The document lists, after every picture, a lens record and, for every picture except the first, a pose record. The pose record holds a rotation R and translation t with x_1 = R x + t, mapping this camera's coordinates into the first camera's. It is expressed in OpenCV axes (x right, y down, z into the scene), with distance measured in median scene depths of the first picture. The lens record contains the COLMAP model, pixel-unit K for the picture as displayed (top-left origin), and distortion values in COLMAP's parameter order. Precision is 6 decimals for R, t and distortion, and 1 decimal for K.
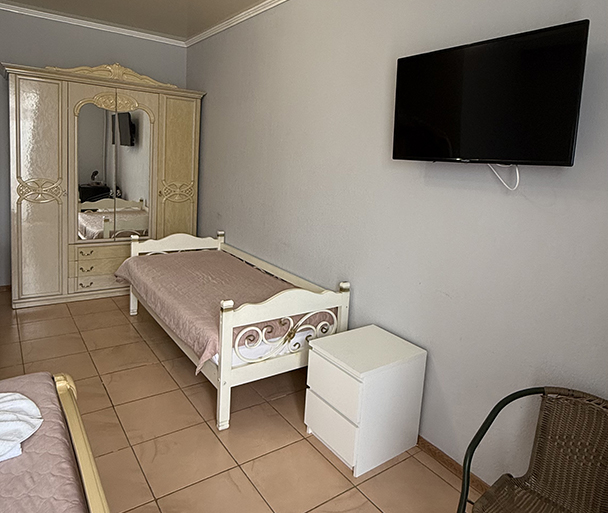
lens RADIAL K [[427.8, 0, 303.8], [0, 427.8, 217.1], [0, 0, 1]] dist [-0.002669, 0.000042]
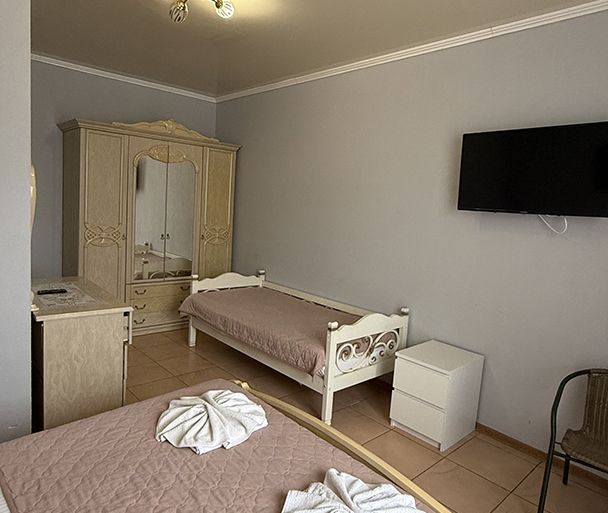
lens RADIAL K [[427.8, 0, 304.0], [0, 427.8, 256.5], [0, 0, 1]] dist [-0.001892, -0.001336]
pose [[0.993287, -0.012941, 0.114949, -0.353574], [0.013465, 0.999902, -0.003788, 0.005011], [-0.114889, 0.005311, 0.993364, -0.208516]]
